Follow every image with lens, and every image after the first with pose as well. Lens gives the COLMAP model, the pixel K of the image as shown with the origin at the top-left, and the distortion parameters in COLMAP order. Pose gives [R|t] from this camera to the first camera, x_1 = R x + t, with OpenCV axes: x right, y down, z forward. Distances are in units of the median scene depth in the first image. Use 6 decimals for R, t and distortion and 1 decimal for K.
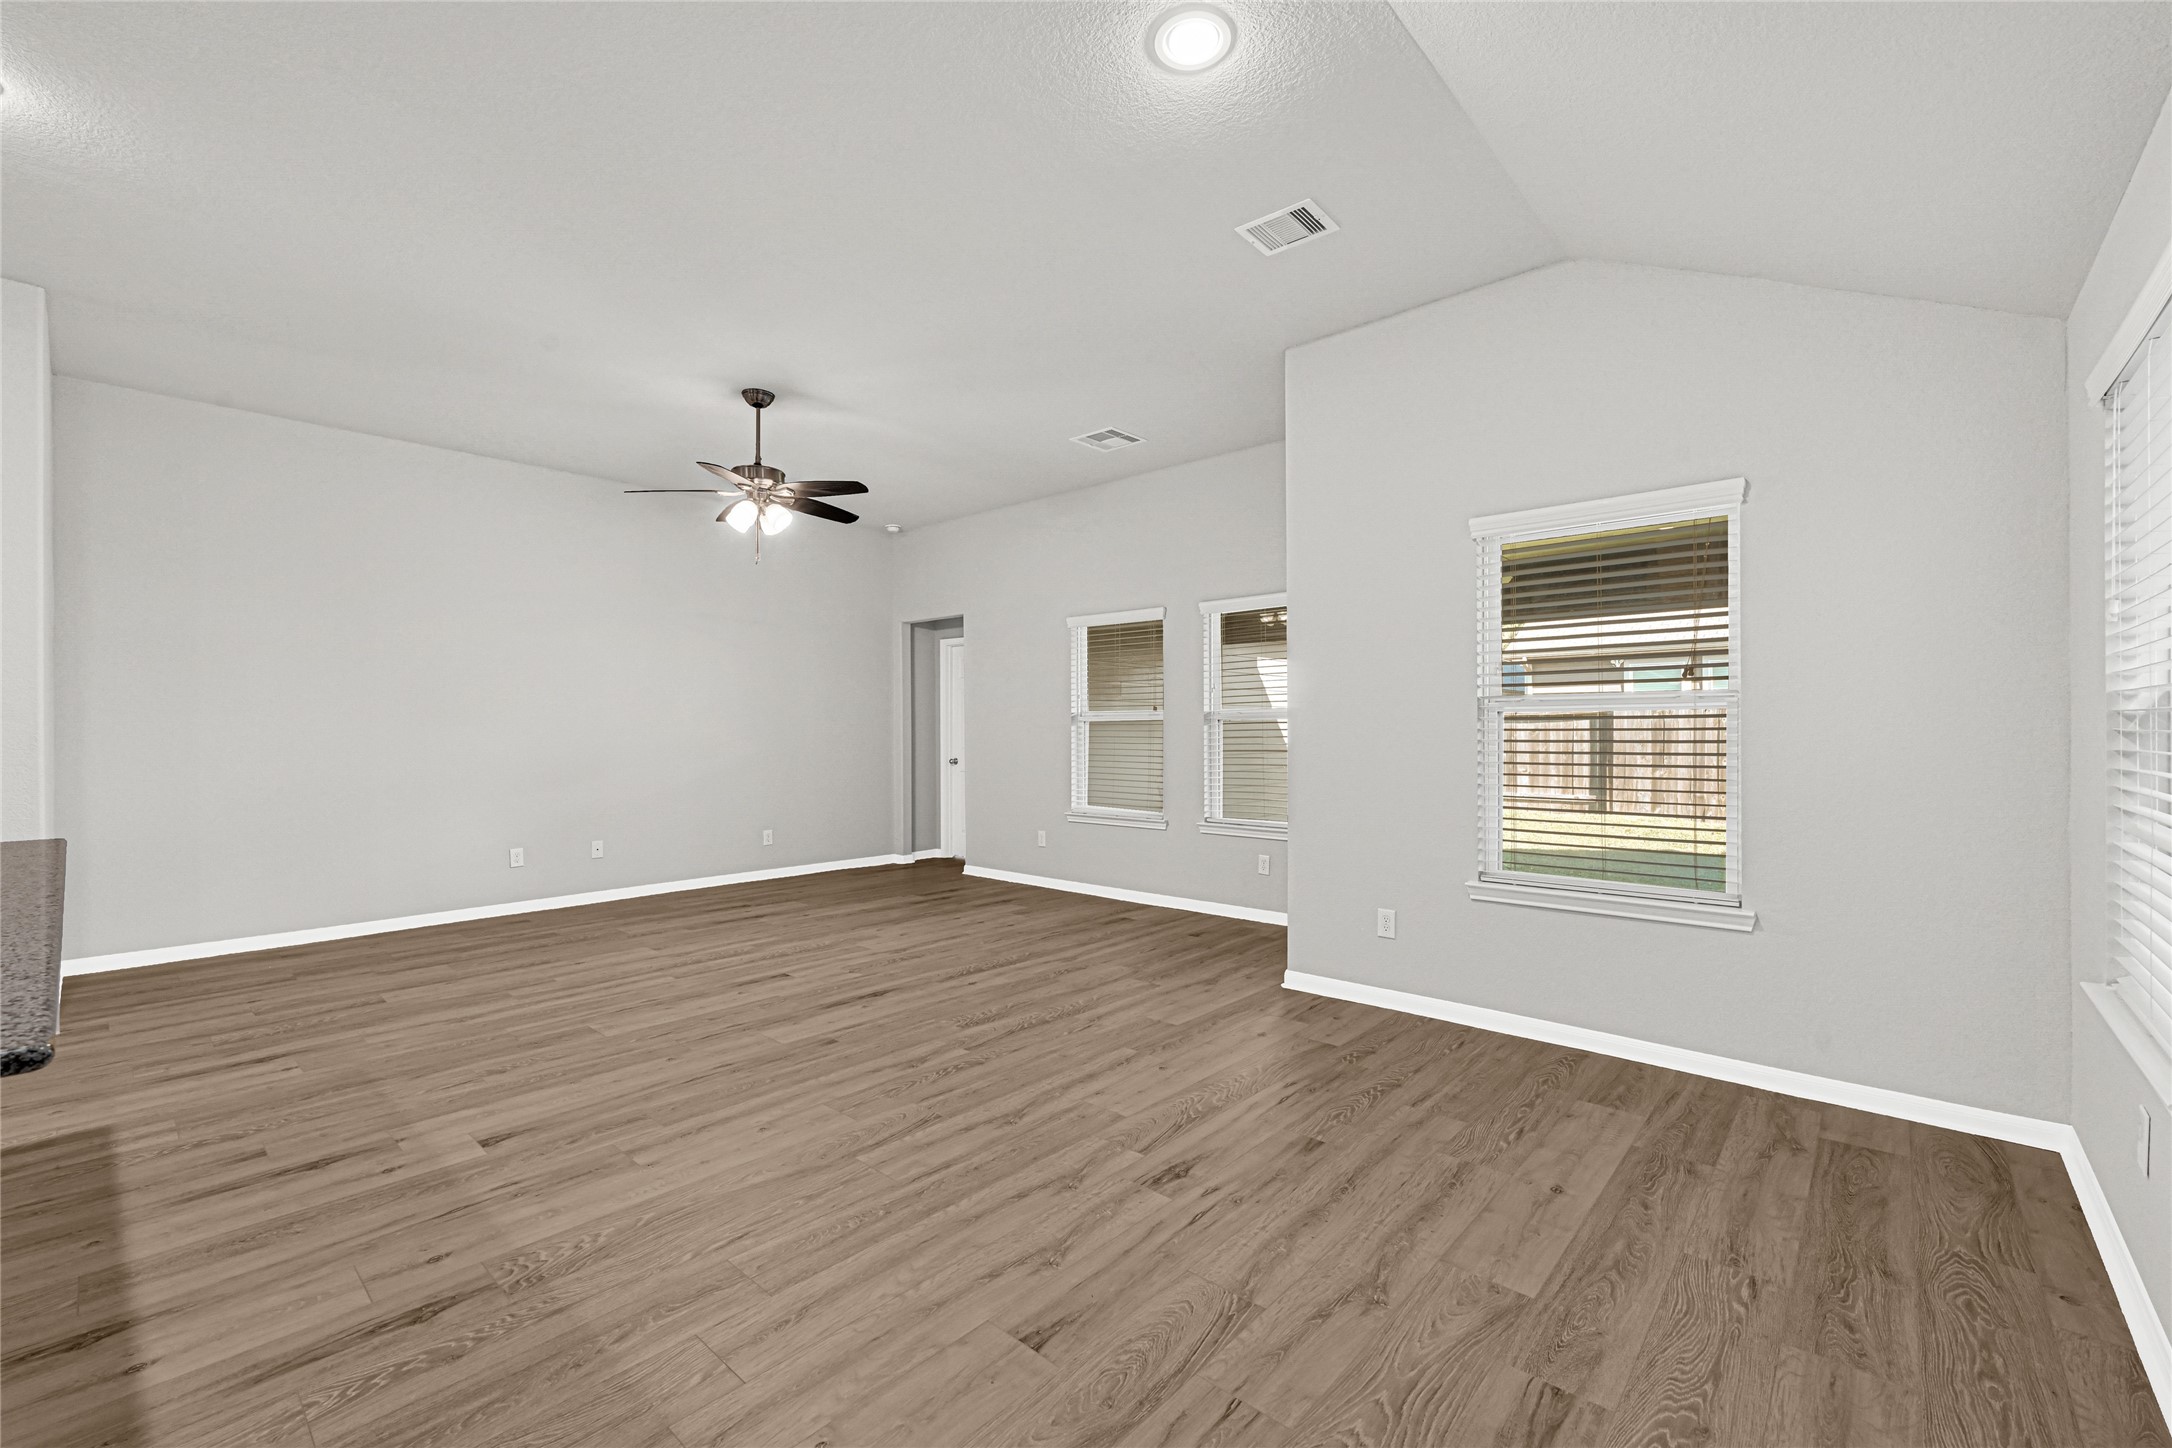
lens RADIAL K [[905.0, 0, 1088.2], [0, 905.0, 723.8], [0, 0, 1]] dist [0.000328, 0.000517]
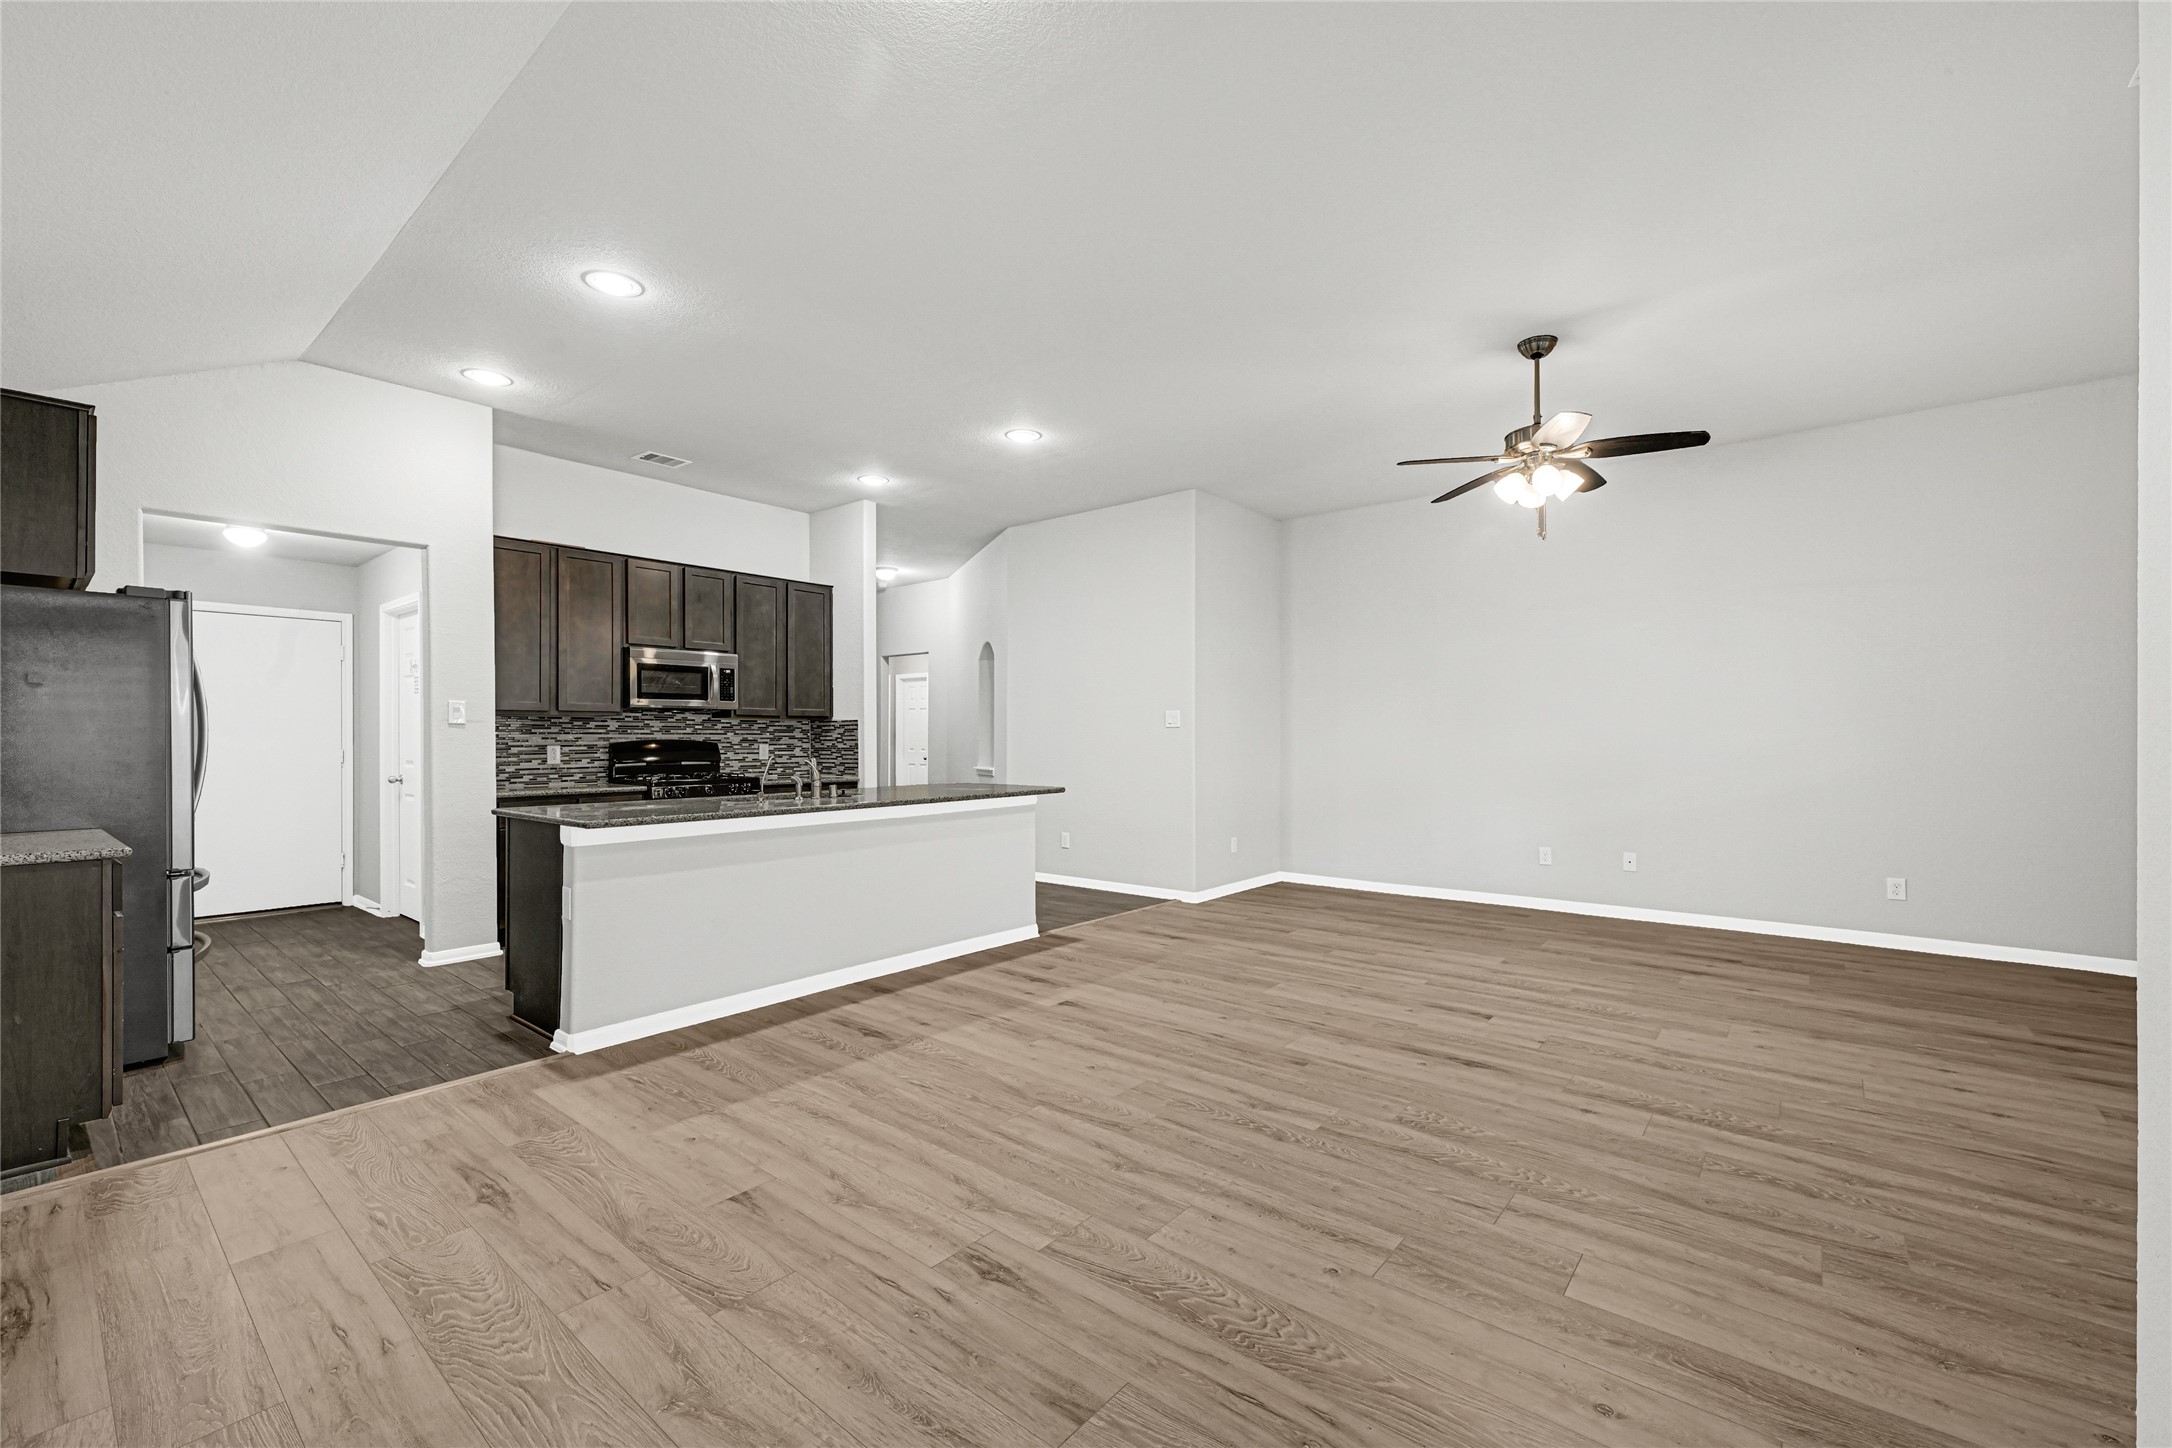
lens RADIAL K [[892.1, 0, 1084.1], [0, 892.1, 721.4], [0, 0, 1]] dist [0.000449, 0.000026]
pose [[0.036787, -0.012312, -0.999247, 0.618201], [0.006897, 0.999903, -0.012066, 0.002737], [0.999299, -0.006448, 0.036868, 0.709742]]
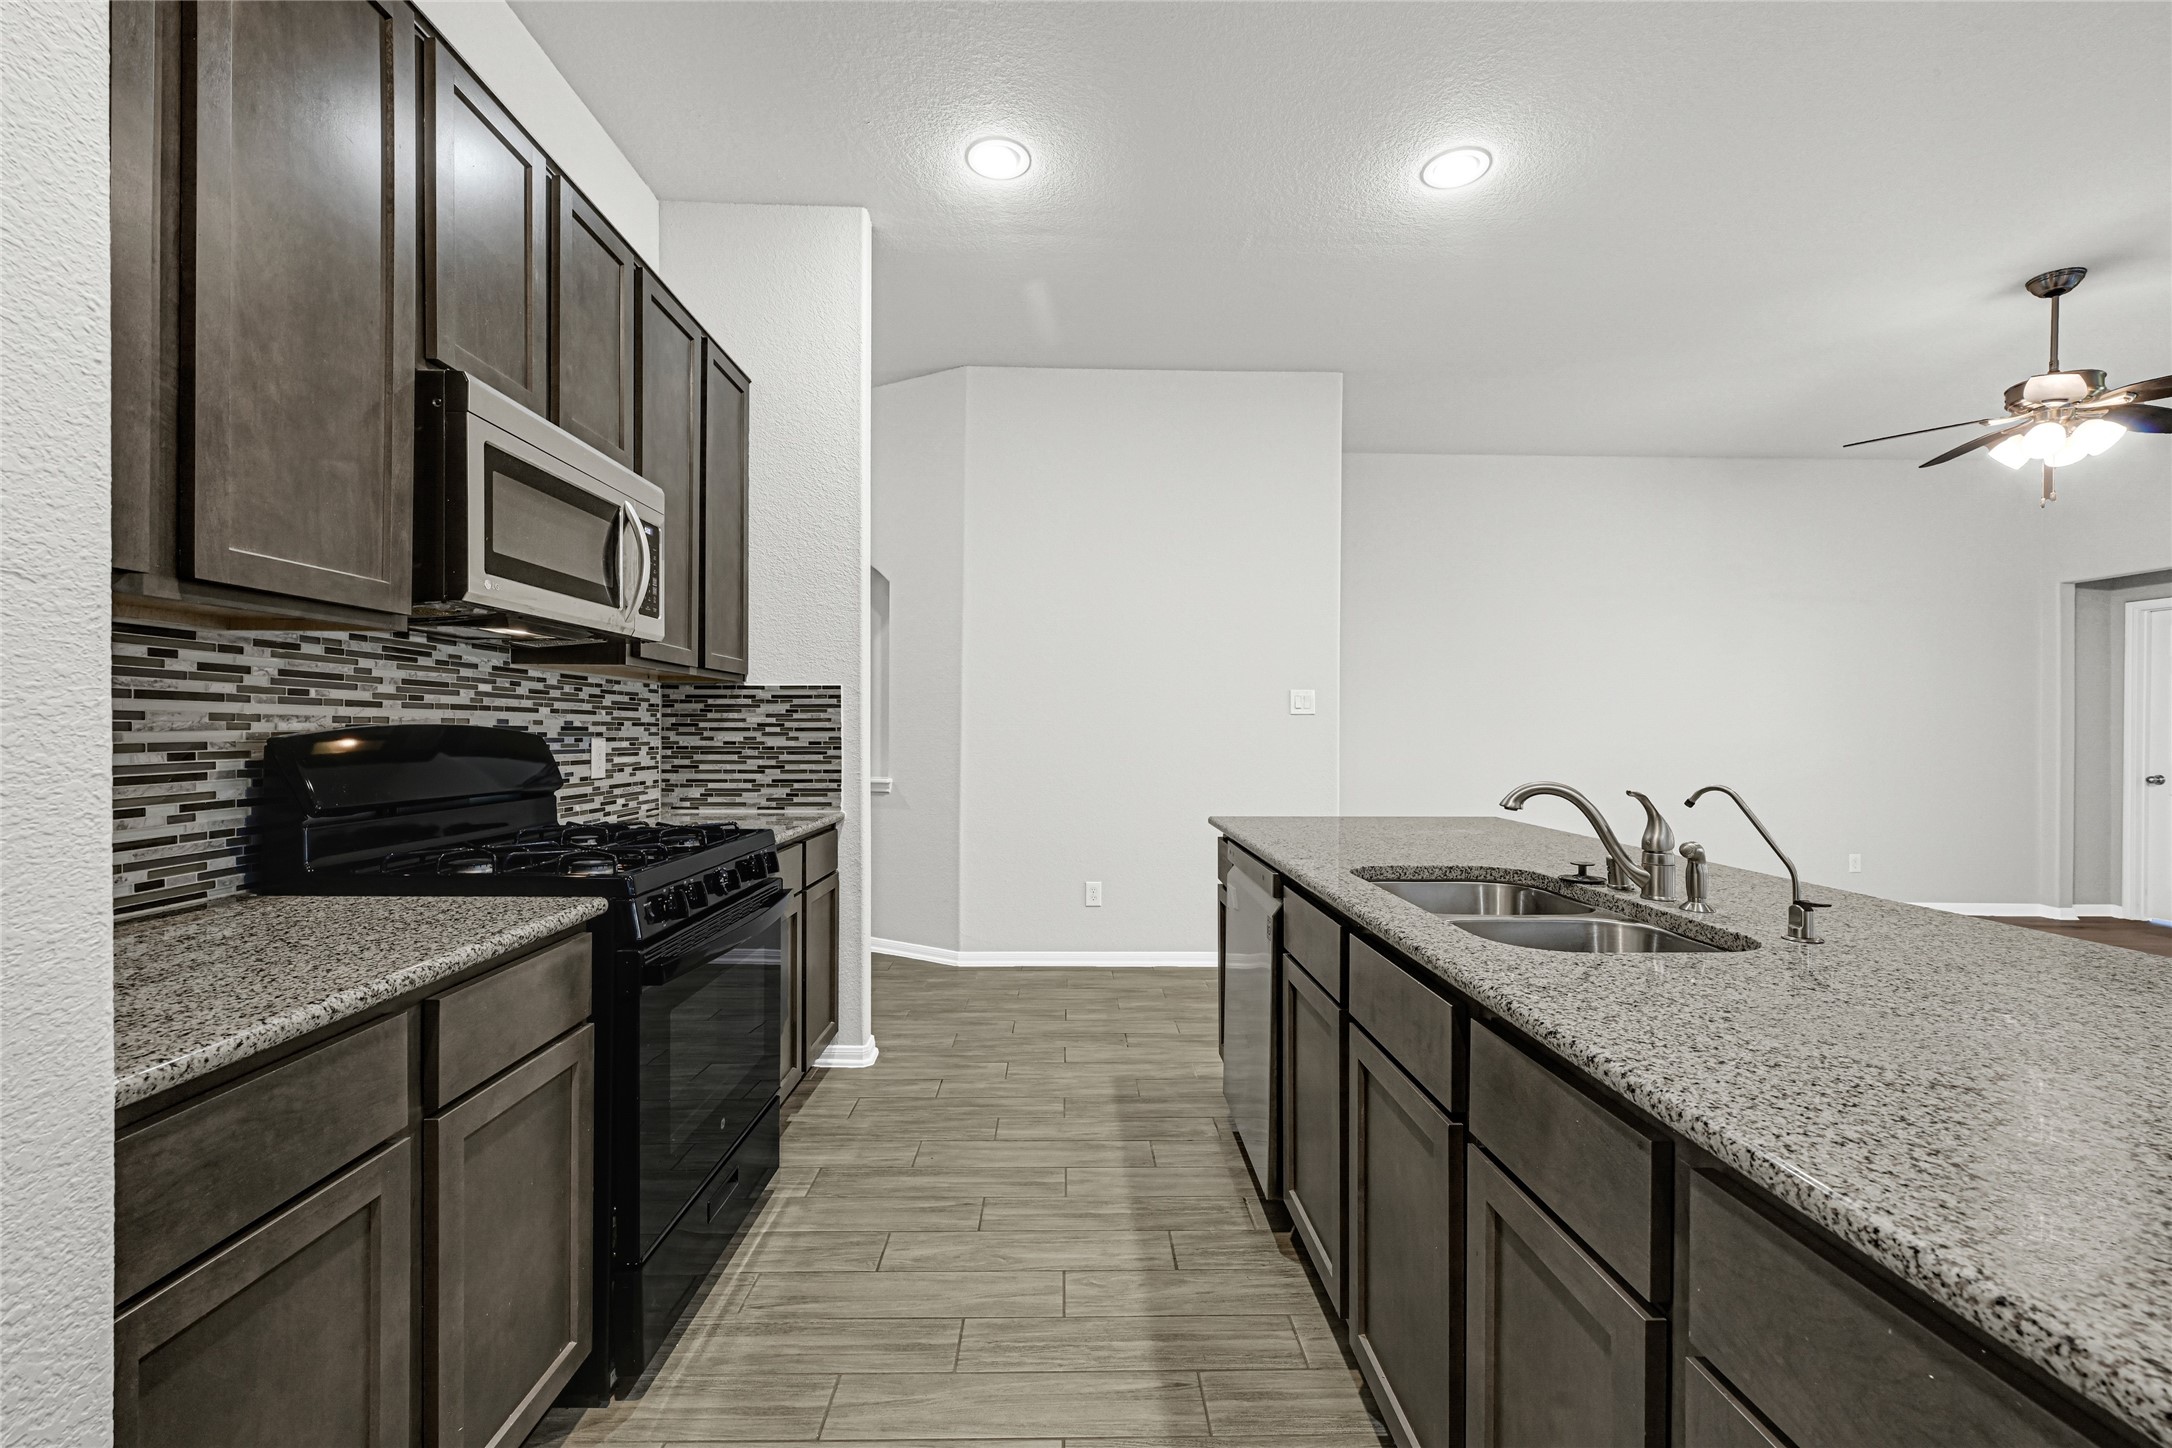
lens RADIAL K [[889.4, 0, 1083.9], [0, 889.4, 728.5], [0, 0, 1]] dist [0.000423, 0.000169]
pose [[0.681874, 0.008971, -0.731415, -0.487091], [-0.006243, 0.999960, 0.006445, 0.007835], [0.731443, 0.000172, 0.681903, -0.106165]]
